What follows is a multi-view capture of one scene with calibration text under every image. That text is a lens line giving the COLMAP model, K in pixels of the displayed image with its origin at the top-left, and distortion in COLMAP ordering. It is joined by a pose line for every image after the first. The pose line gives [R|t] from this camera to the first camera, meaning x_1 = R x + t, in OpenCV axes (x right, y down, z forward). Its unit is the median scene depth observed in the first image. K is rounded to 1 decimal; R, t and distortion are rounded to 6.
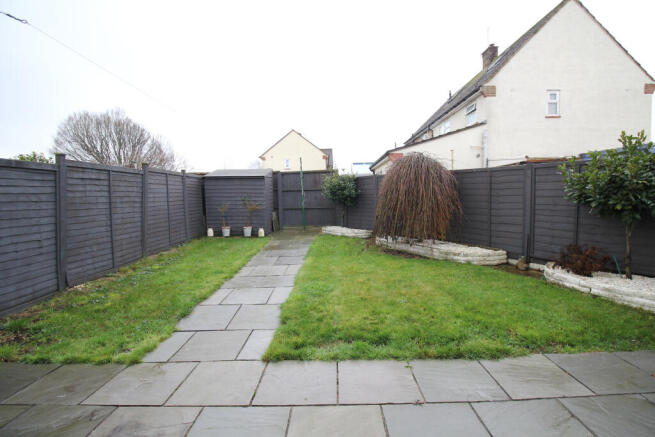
lens RADIAL K [[307.6, 0, 328.0], [0, 307.6, 220.5], [0, 0, 1]] dist [0.000547, -0.000071]
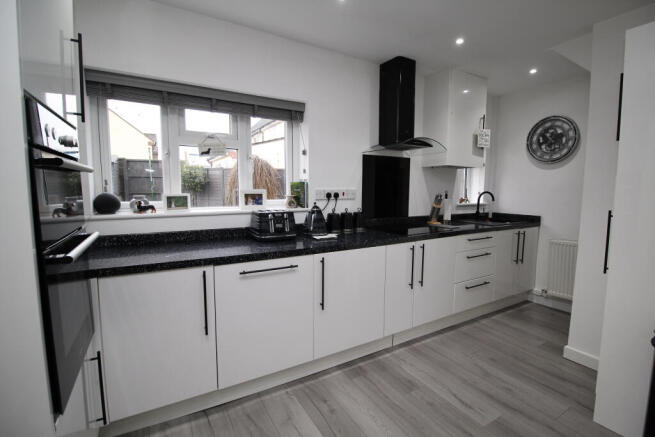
lens RADIAL K [[307.6, 0, 328.6], [0, 307.6, 217.5], [0, 0, 1]] dist [0.000547, -0.000071]
pose [[0.860016, -0.018330, 0.509937, -0.102682], [0.012512, 0.999812, 0.014836, 0.039954], [-0.510113, -0.006379, 0.860084, -0.288492]]
